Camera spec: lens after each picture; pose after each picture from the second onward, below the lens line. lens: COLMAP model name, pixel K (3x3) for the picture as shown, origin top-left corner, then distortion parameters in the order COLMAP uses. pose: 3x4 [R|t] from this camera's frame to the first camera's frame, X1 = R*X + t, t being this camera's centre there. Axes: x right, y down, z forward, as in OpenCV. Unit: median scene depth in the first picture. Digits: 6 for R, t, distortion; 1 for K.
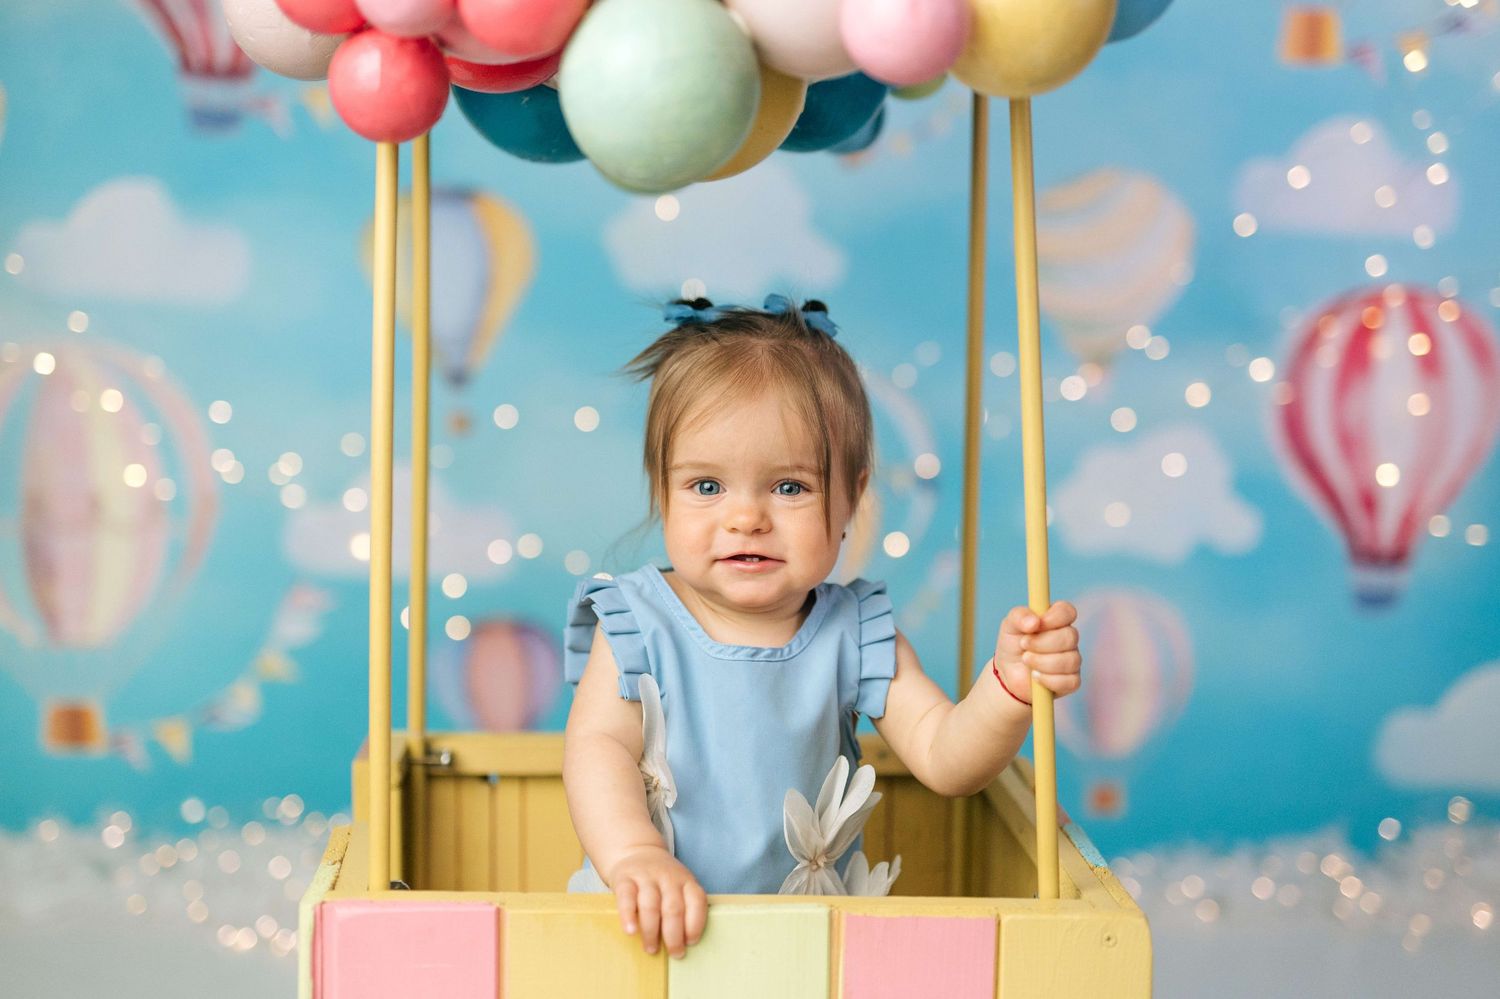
lens RADIAL K [[2324.9, 0, 747.1], [0, 2324.9, 492.4], [0, 0, 1]] dist [0.038061, 0.000000]
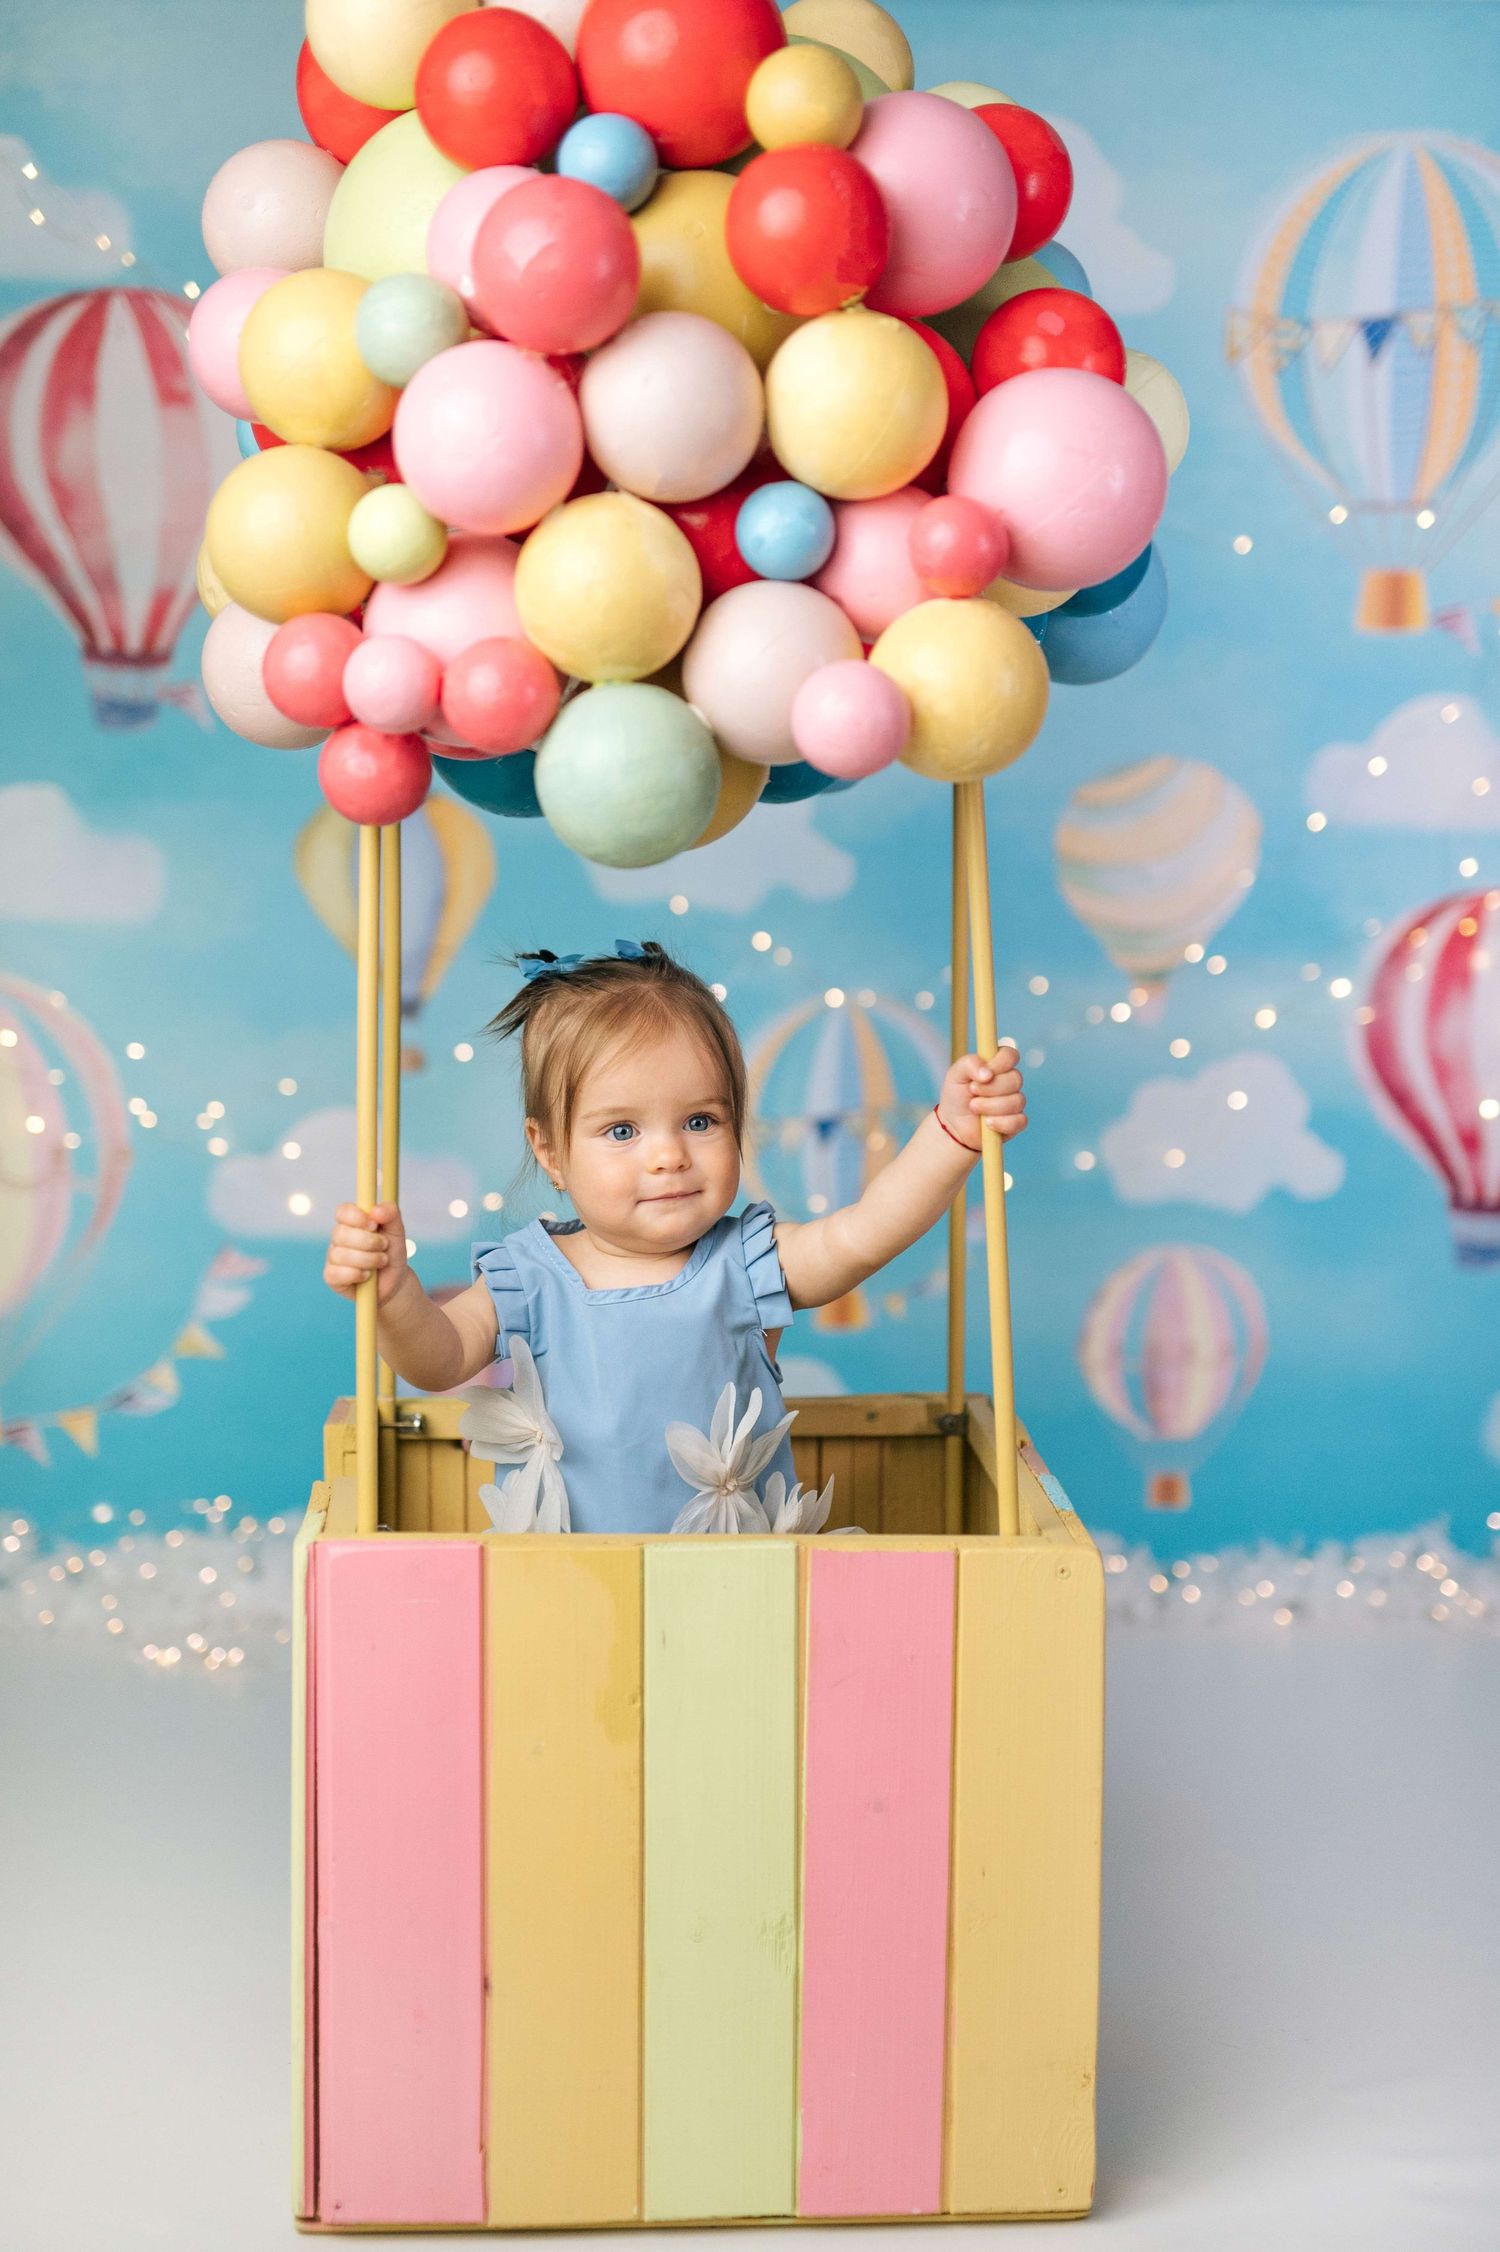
lens RADIAL K [[3266.4, 0, 758.3], [0, 3266.4, 1141.4], [0, 0, 1]] dist [0.045295, 0.000000]
pose [[0.999939, -0.009175, -0.006178, 0.012872], [0.009214, 0.999938, 0.006266, -0.005664], [0.006120, -0.006323, 0.999961, -0.213429]]
